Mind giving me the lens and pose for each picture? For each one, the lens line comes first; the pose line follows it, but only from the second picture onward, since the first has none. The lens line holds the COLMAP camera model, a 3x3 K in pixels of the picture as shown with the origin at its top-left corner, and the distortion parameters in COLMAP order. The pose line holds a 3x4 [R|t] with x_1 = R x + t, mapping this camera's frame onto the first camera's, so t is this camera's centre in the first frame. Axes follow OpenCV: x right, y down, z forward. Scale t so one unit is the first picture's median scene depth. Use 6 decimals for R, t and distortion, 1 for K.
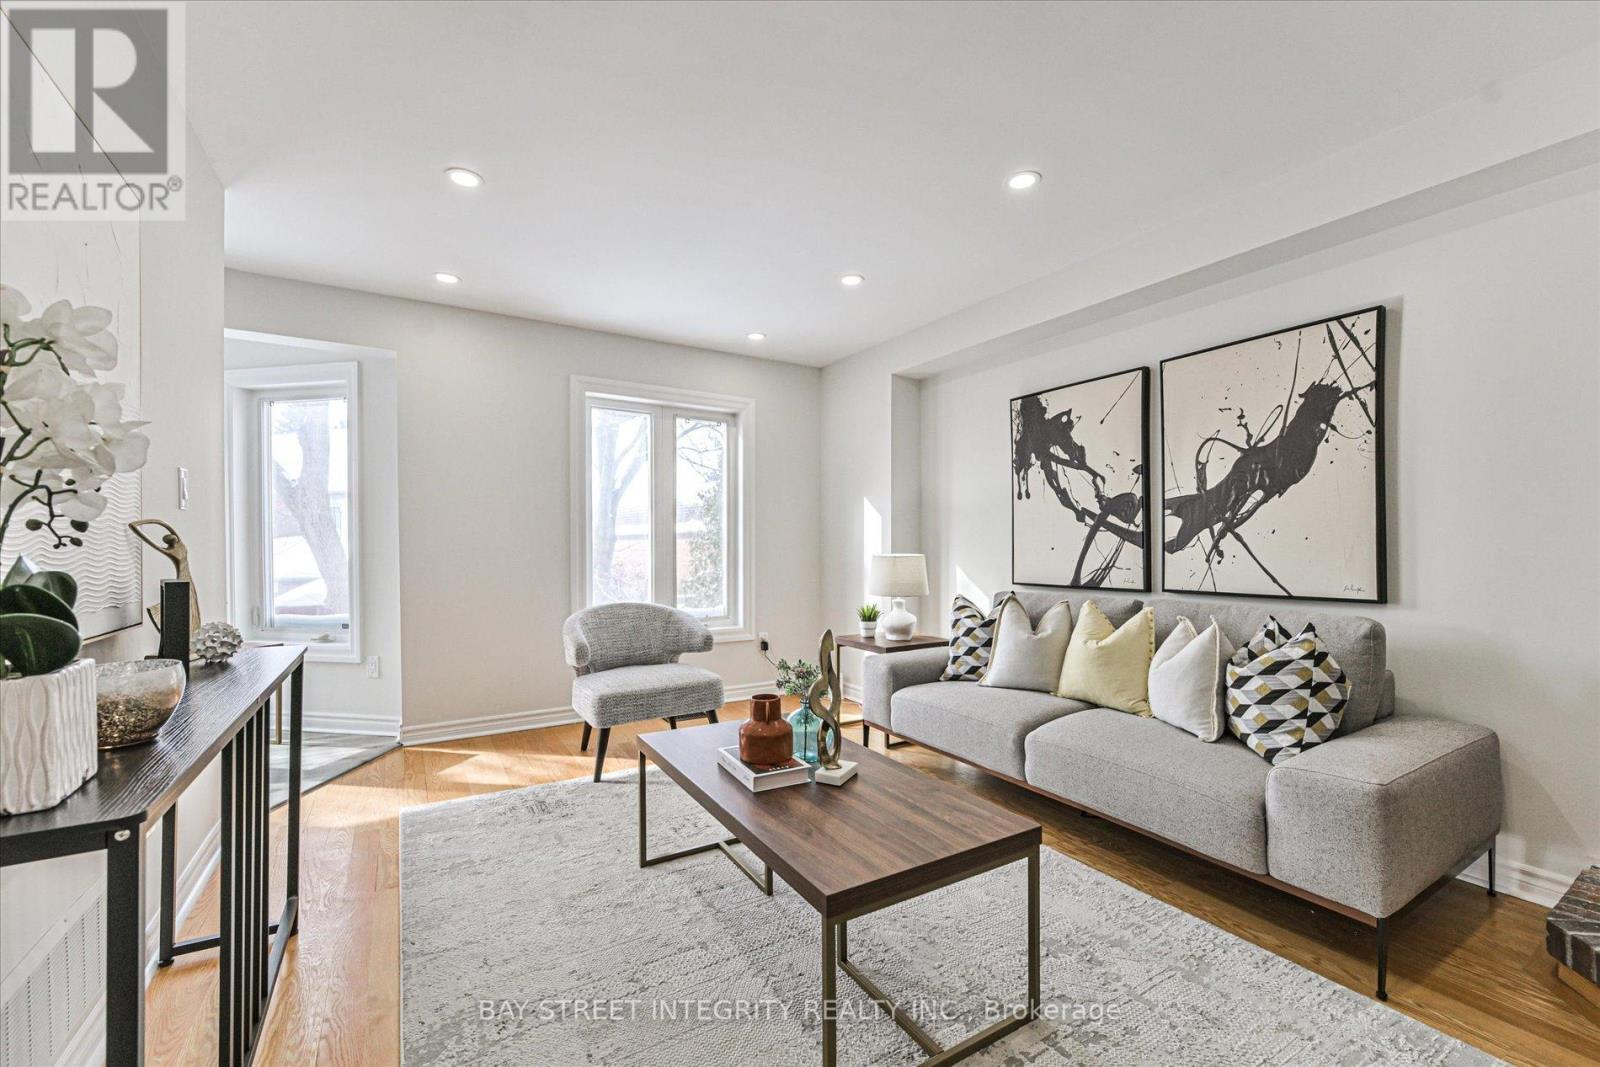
lens RADIAL K [[644.9, 0, 798.0], [0, 644.9, 544.9], [0, 0, 1]] dist [0.003023, 0.000323]
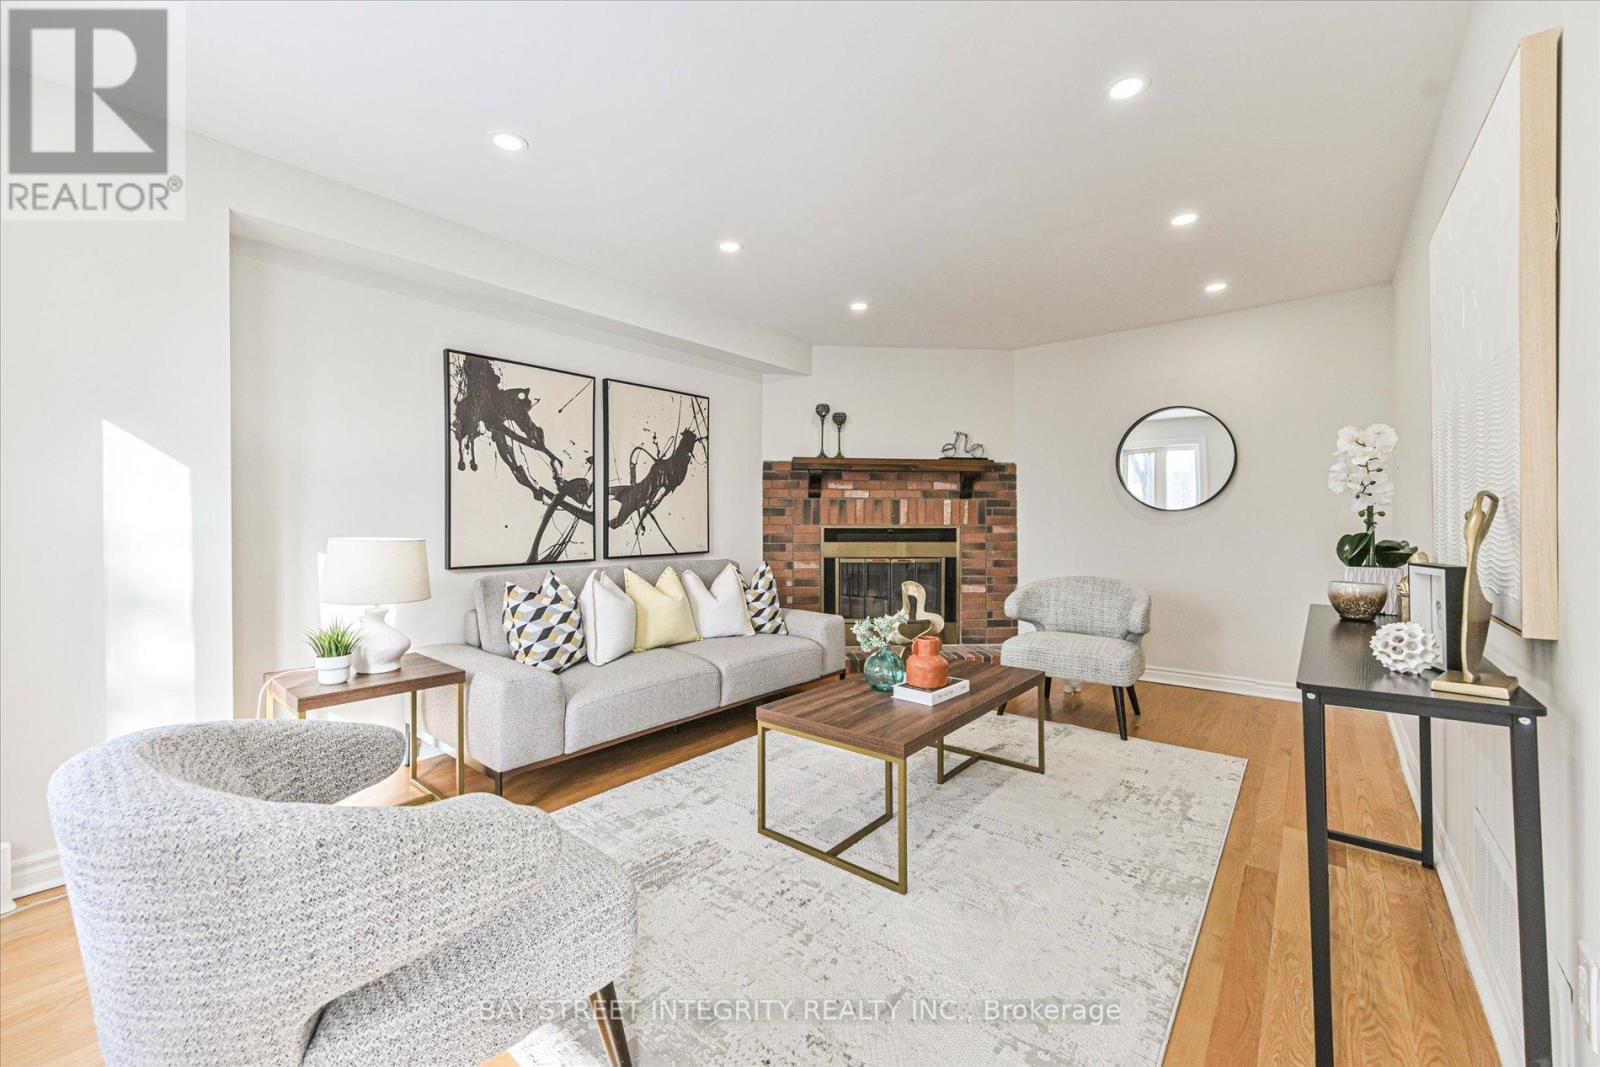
lens RADIAL K [[644.9, 0, 798.6], [0, 644.9, 520.9], [0, 0, 1]] dist [0.003023, 0.000323]
pose [[-0.324302, 0.001001, 0.945953, -0.727188], [0.000542, 0.999999, -0.000872, -0.001566], [-0.945953, 0.000230, -0.324303, 0.999792]]
